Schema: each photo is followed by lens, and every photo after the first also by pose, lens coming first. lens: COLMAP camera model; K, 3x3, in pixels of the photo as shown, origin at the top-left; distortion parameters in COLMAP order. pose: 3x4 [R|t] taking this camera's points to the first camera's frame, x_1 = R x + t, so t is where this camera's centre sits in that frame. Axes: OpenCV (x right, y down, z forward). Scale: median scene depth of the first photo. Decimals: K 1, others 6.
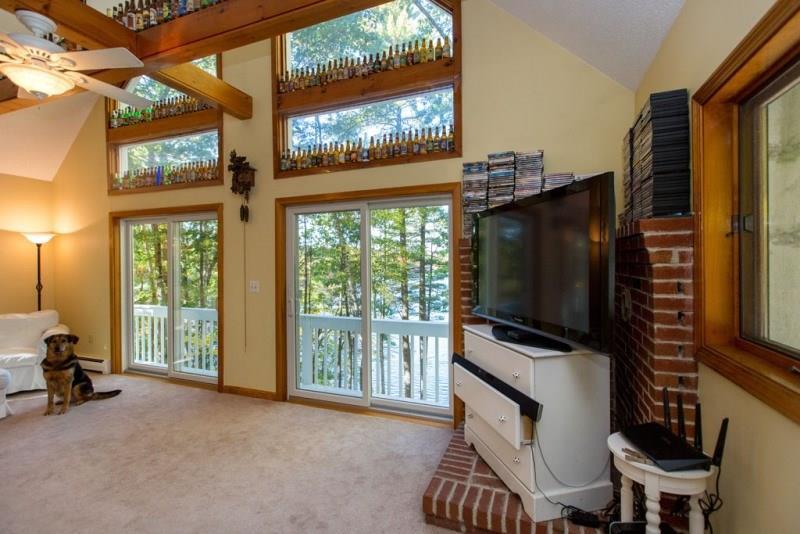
lens RADIAL K [[356.6, 0, 401.1], [0, 356.6, 265.7], [0, 0, 1]] dist [0.003504, -0.001888]
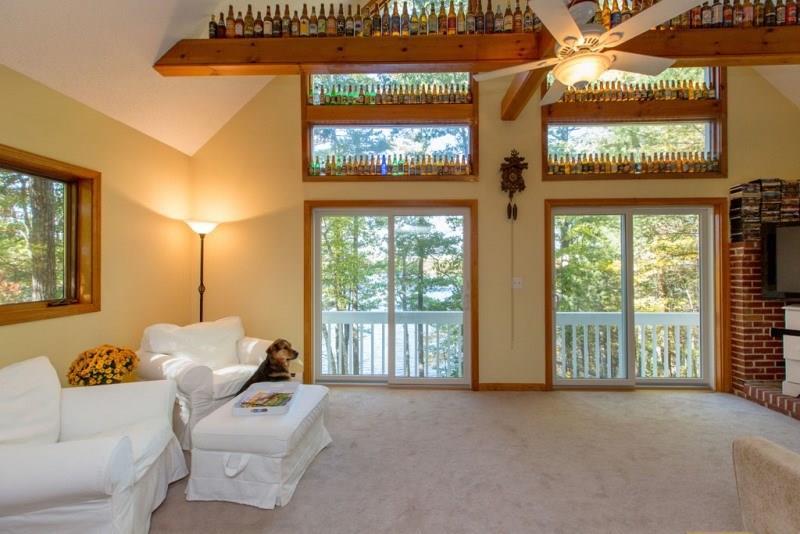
lens RADIAL K [[356.6, 0, 398.4], [0, 356.6, 266.7], [0, 0, 1]] dist [0.003504, -0.001888]
pose [[0.944464, 0.008520, 0.328505, -1.120586], [-0.001714, 0.999778, -0.021004, 0.034702], [-0.328611, 0.019274, 0.944269, 0.148014]]
